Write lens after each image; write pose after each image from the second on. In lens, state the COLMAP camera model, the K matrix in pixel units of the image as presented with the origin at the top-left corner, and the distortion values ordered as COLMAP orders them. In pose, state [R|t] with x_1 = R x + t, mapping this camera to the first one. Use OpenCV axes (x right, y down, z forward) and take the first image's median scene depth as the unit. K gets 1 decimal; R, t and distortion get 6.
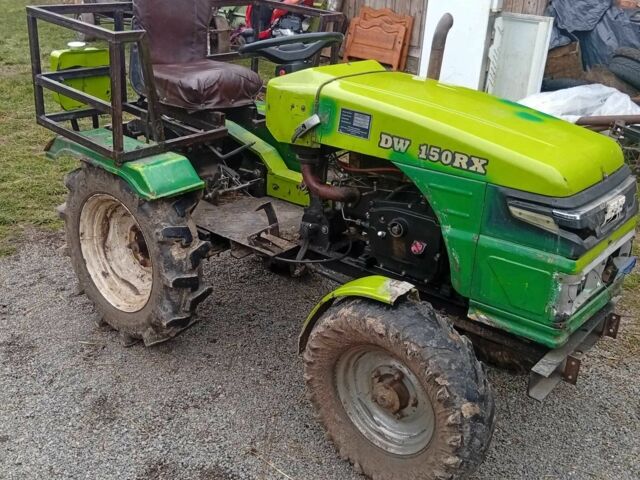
lens RADIAL K [[695.0, 0, 319.6], [0, 695.0, 240.8], [0, 0, 1]] dist [0.023082, 0.000000]
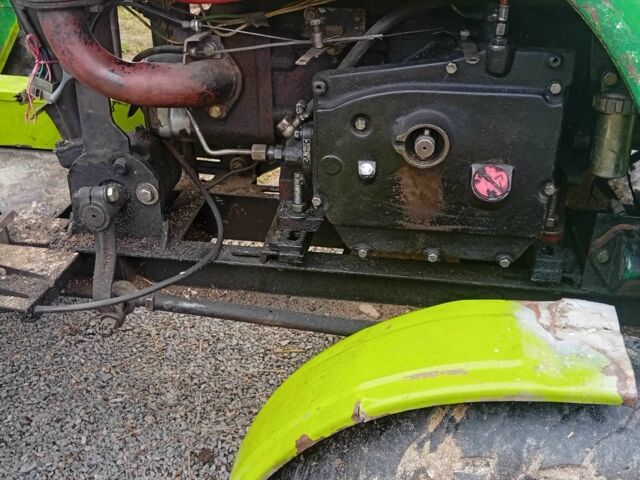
lens RADIAL K [[695.0, 0, 320.3], [0, 695.0, 236.4], [0, 0, 1]] dist [0.023082, 0.000000]
pose [[0.854577, -0.286222, 0.433330, -0.084061], [0.226069, 0.956233, 0.185774, -0.043619], [-0.467537, -0.060795, 0.881880, 0.644164]]
